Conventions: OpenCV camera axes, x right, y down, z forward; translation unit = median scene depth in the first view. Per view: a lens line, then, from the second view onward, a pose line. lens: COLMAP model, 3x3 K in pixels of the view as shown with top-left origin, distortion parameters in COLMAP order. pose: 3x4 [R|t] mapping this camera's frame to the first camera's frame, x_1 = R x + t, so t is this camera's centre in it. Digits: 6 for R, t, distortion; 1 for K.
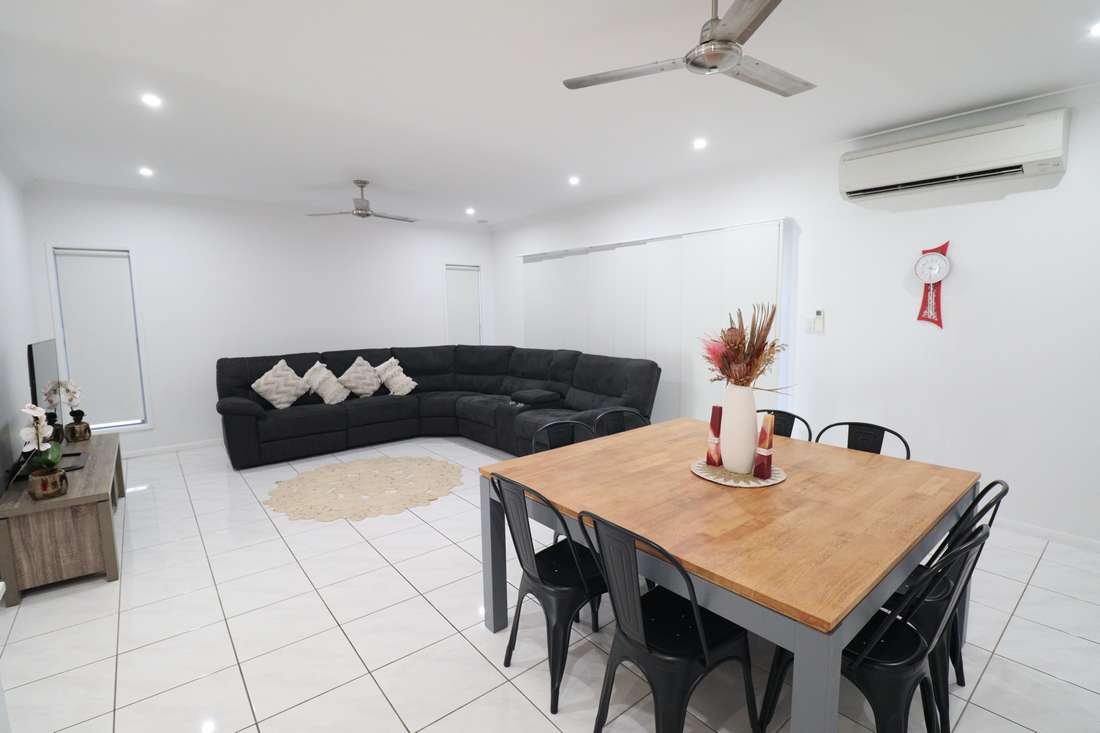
lens RADIAL K [[517.5, 0, 559.2], [0, 517.5, 360.5], [0, 0, 1]] dist [-0.016029, -0.004814]
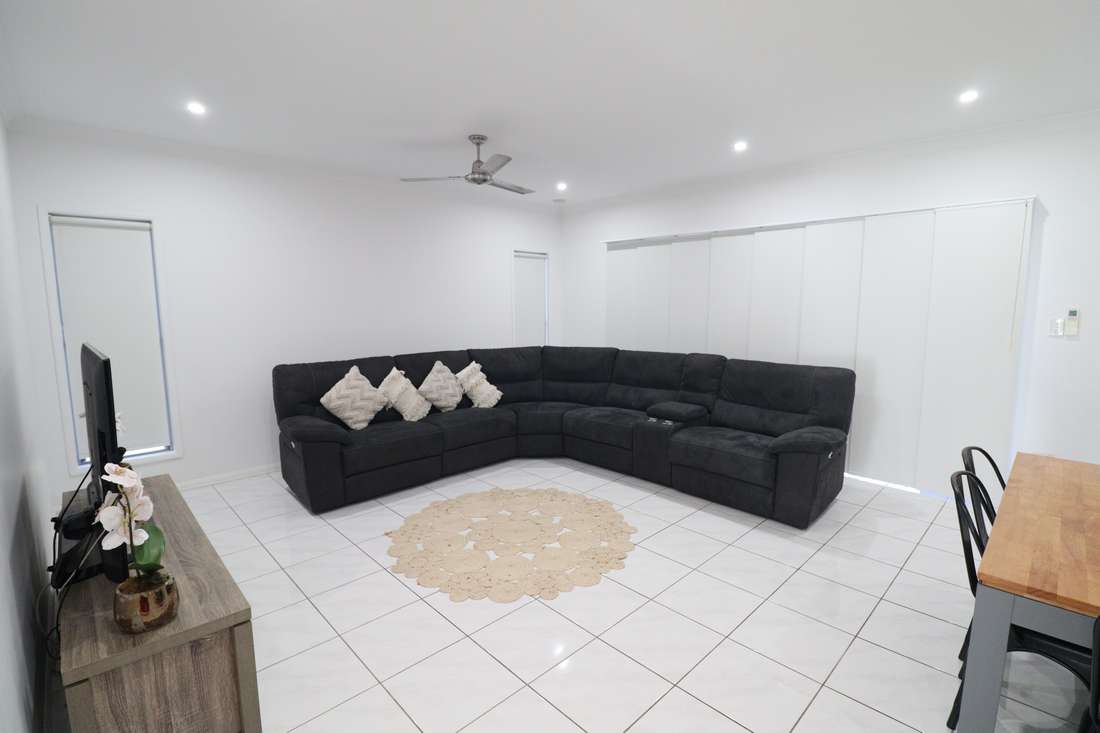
lens RADIAL K [[517.5, 0, 557.1], [0, 517.5, 363.3], [0, 0, 1]] dist [-0.016029, -0.004814]
pose [[0.996890, -0.000438, 0.078799, -0.309761], [-0.000730, 0.999890, 0.014795, -0.018911], [-0.078797, -0.014806, 0.996781, 0.204443]]
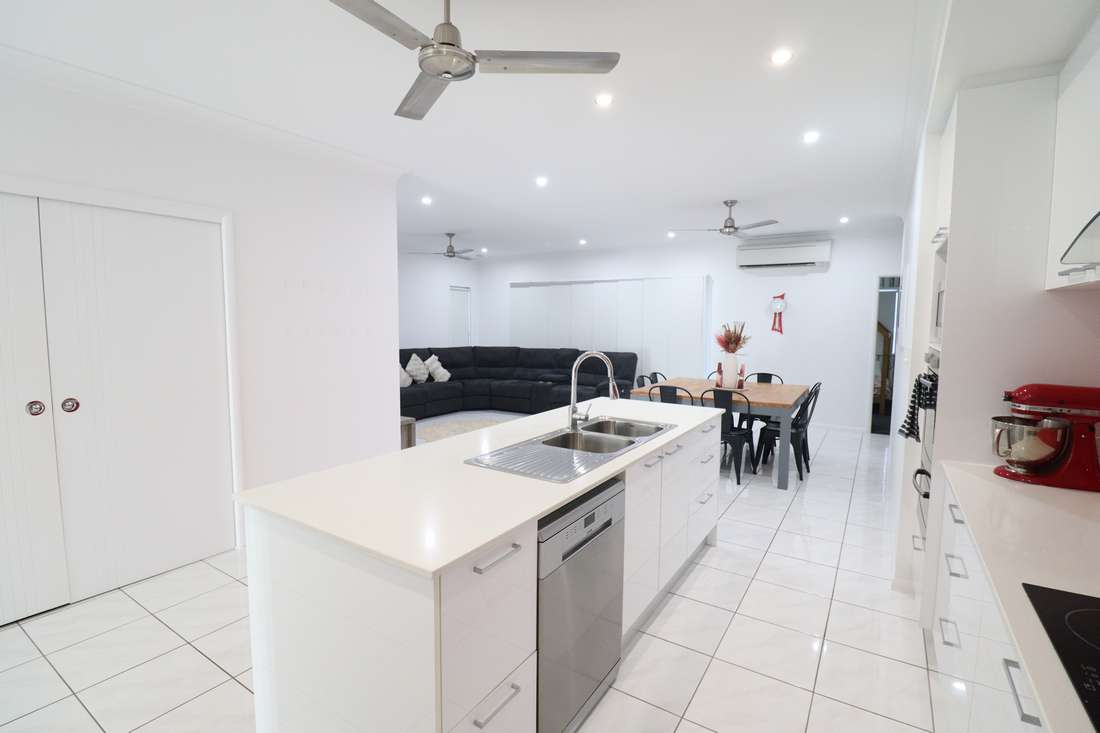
lens RADIAL K [[517.5, 0, 564.8], [0, 517.5, 367.3], [0, 0, 1]] dist [-0.016029, -0.004814]
pose [[0.948781, -0.008960, 0.315809, -0.515937], [0.013158, 0.999851, -0.011164, 0.056810], [-0.315662, 0.014747, 0.948757, -0.485098]]
